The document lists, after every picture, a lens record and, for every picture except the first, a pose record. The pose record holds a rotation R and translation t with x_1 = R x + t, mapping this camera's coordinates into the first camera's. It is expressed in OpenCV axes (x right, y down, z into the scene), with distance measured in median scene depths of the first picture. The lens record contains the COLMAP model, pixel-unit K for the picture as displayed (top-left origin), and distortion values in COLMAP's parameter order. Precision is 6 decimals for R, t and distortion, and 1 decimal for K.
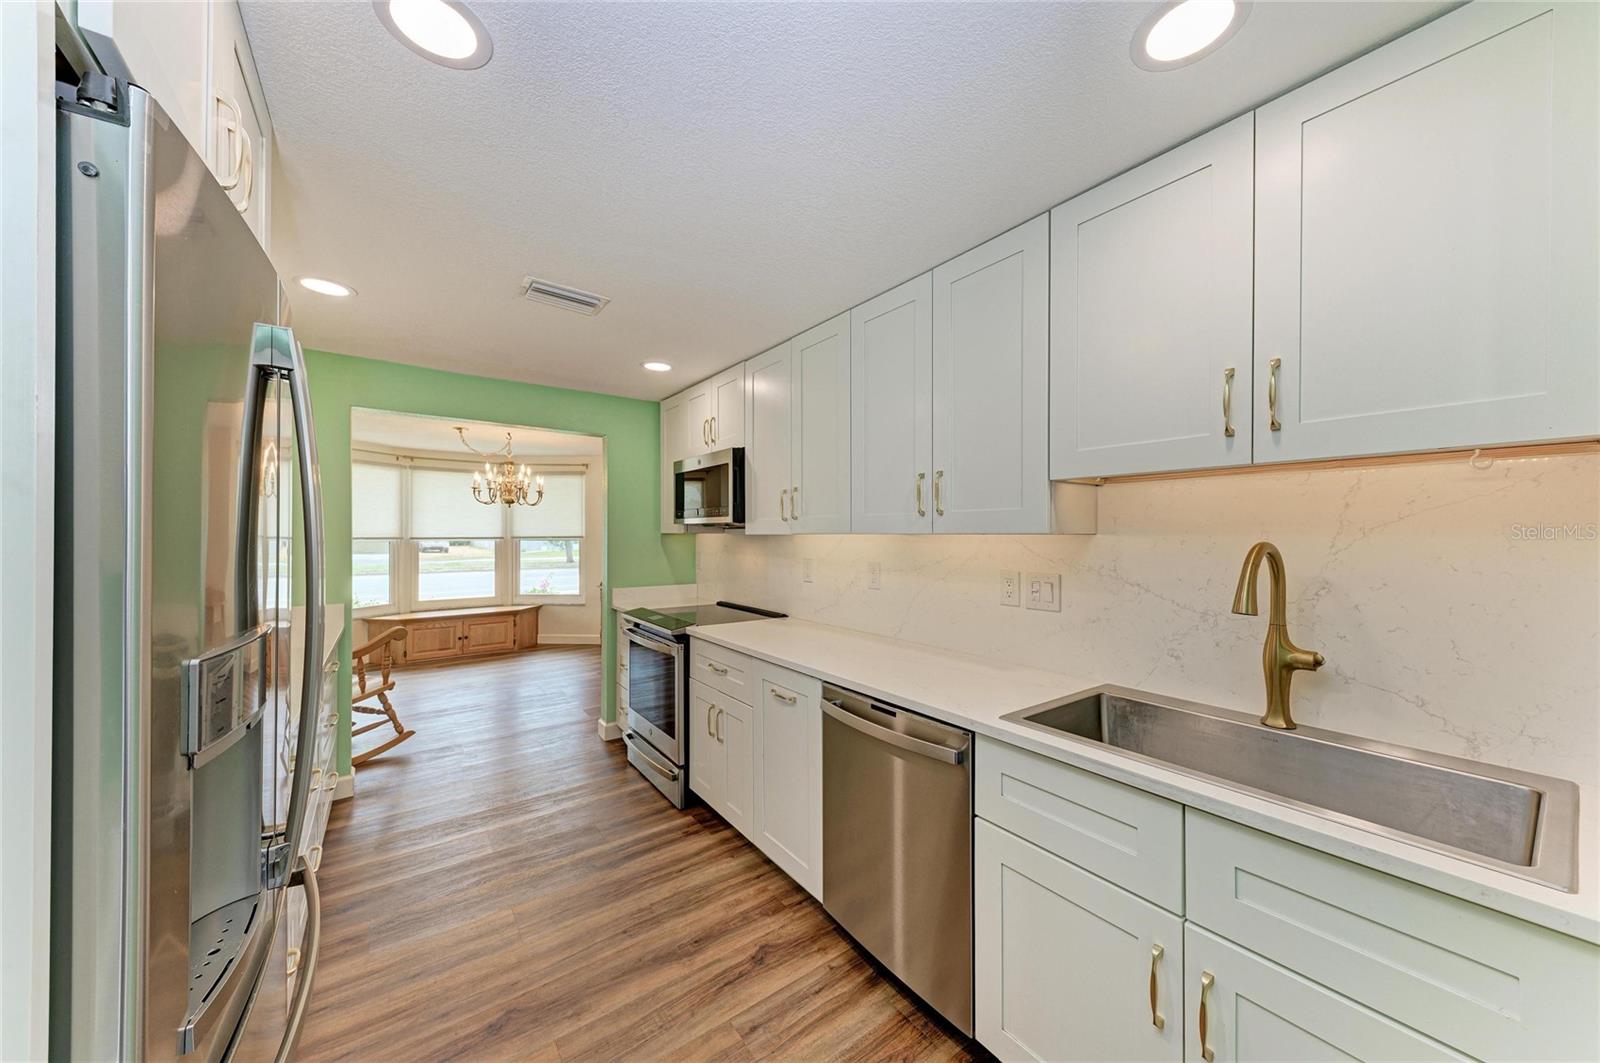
lens RADIAL K [[559.2, 0, 819.3], [0, 559.2, 530.5], [0, 0, 1]] dist [0.015627, -0.001446]
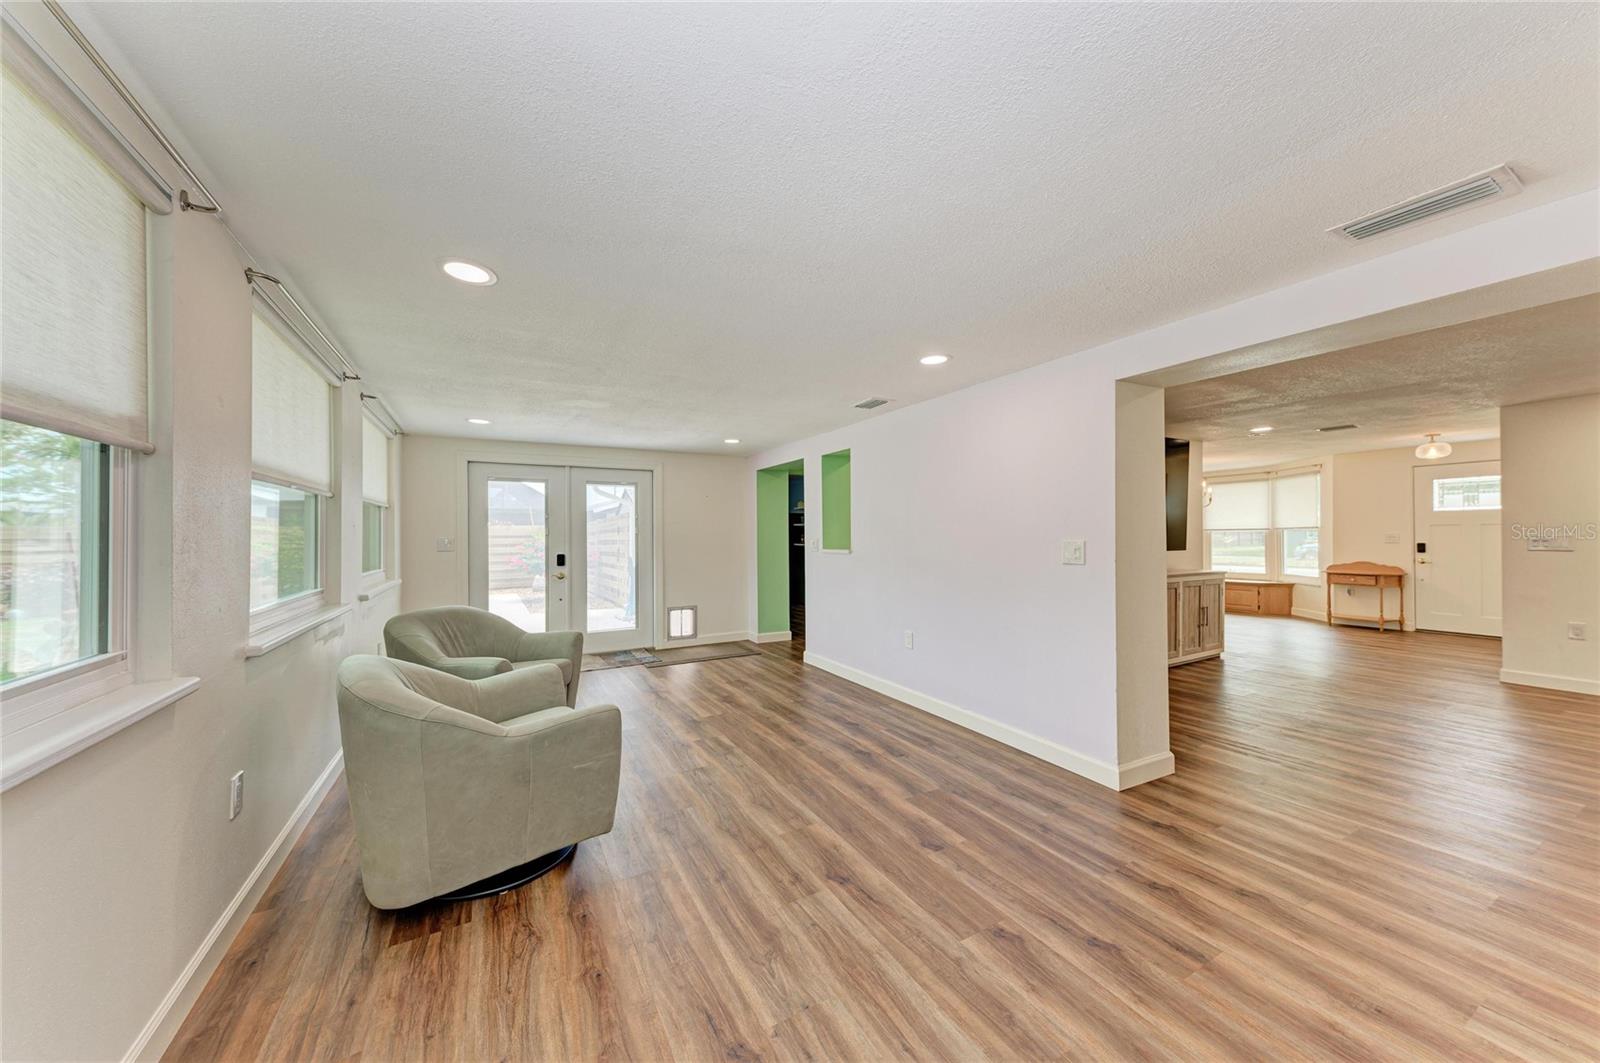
lens RADIAL K [[559.2, 0, 812.2], [0, 559.2, 538.9], [0, 0, 1]] dist [0.015627, -0.001446]
pose [[-0.128501, 0.004569, -0.991699, 0.963610], [0.011438, 0.999930, 0.003124, 0.021298], [0.991643, -0.010942, -0.128544, 0.130889]]
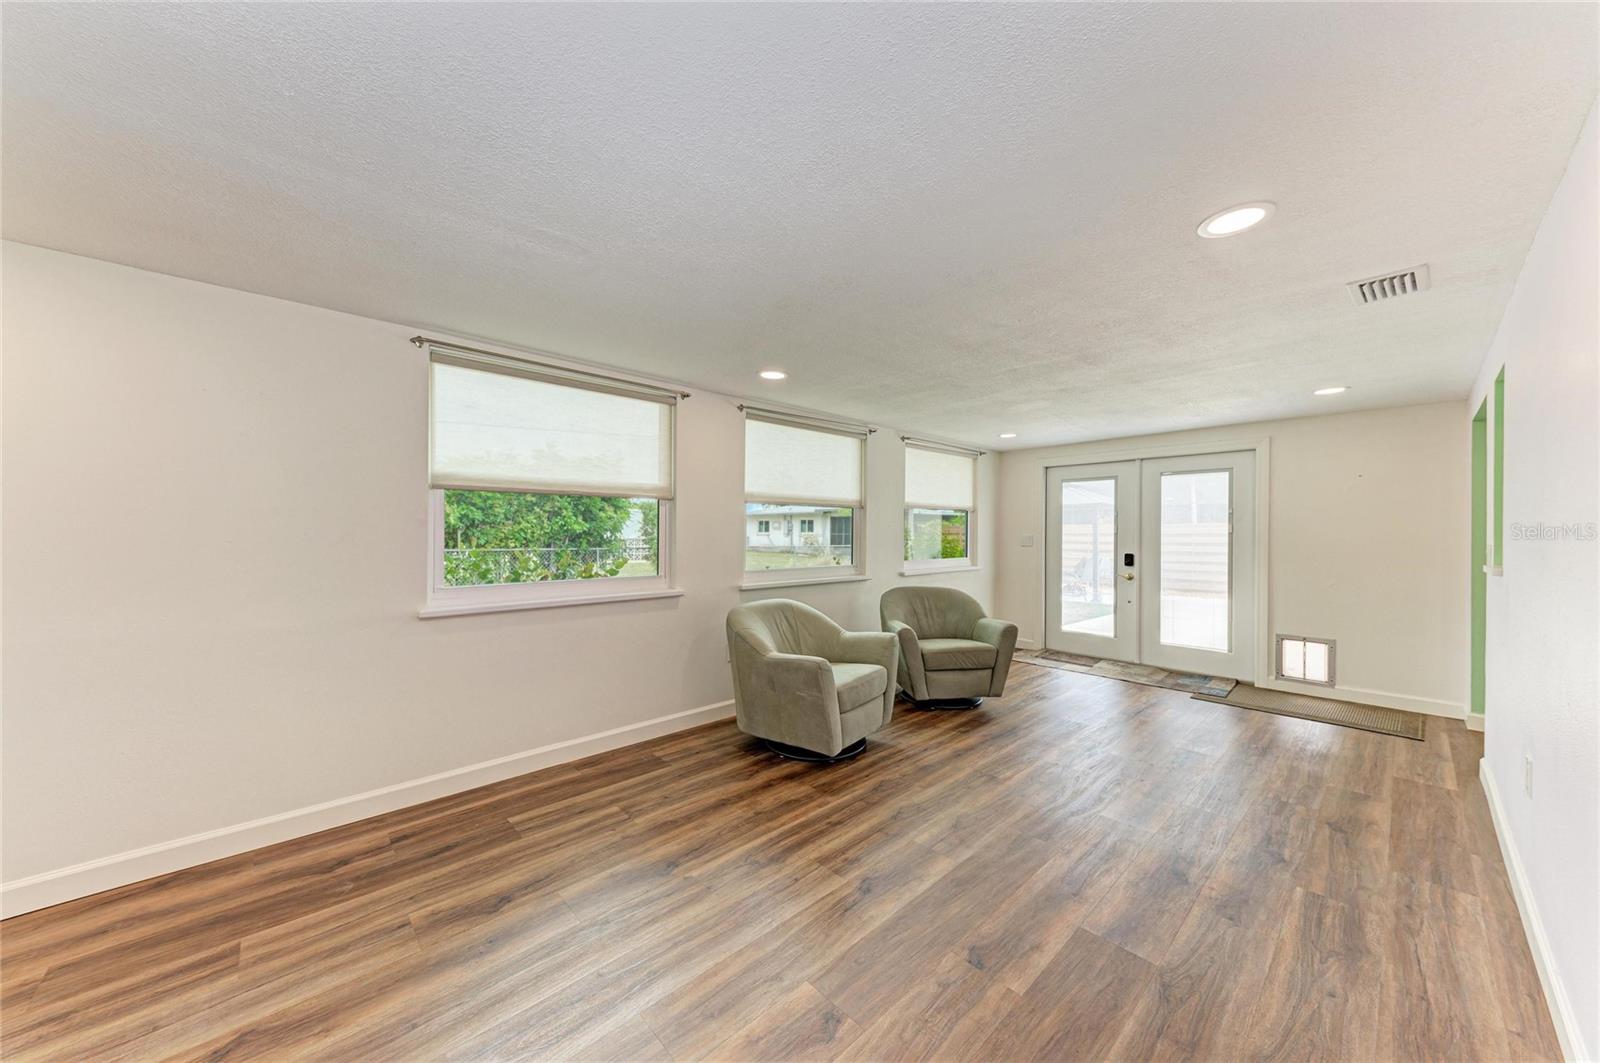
lens RADIAL K [[559.2, 0, 792.7], [0, 559.2, 541.0], [0, 0, 1]] dist [0.015627, -0.001446]
pose [[-0.995414, -0.007590, -0.095361, 0.710274], [-0.008520, 0.999920, 0.009345, 0.021032], [0.095282, 0.010115, -0.995399, 0.416669]]
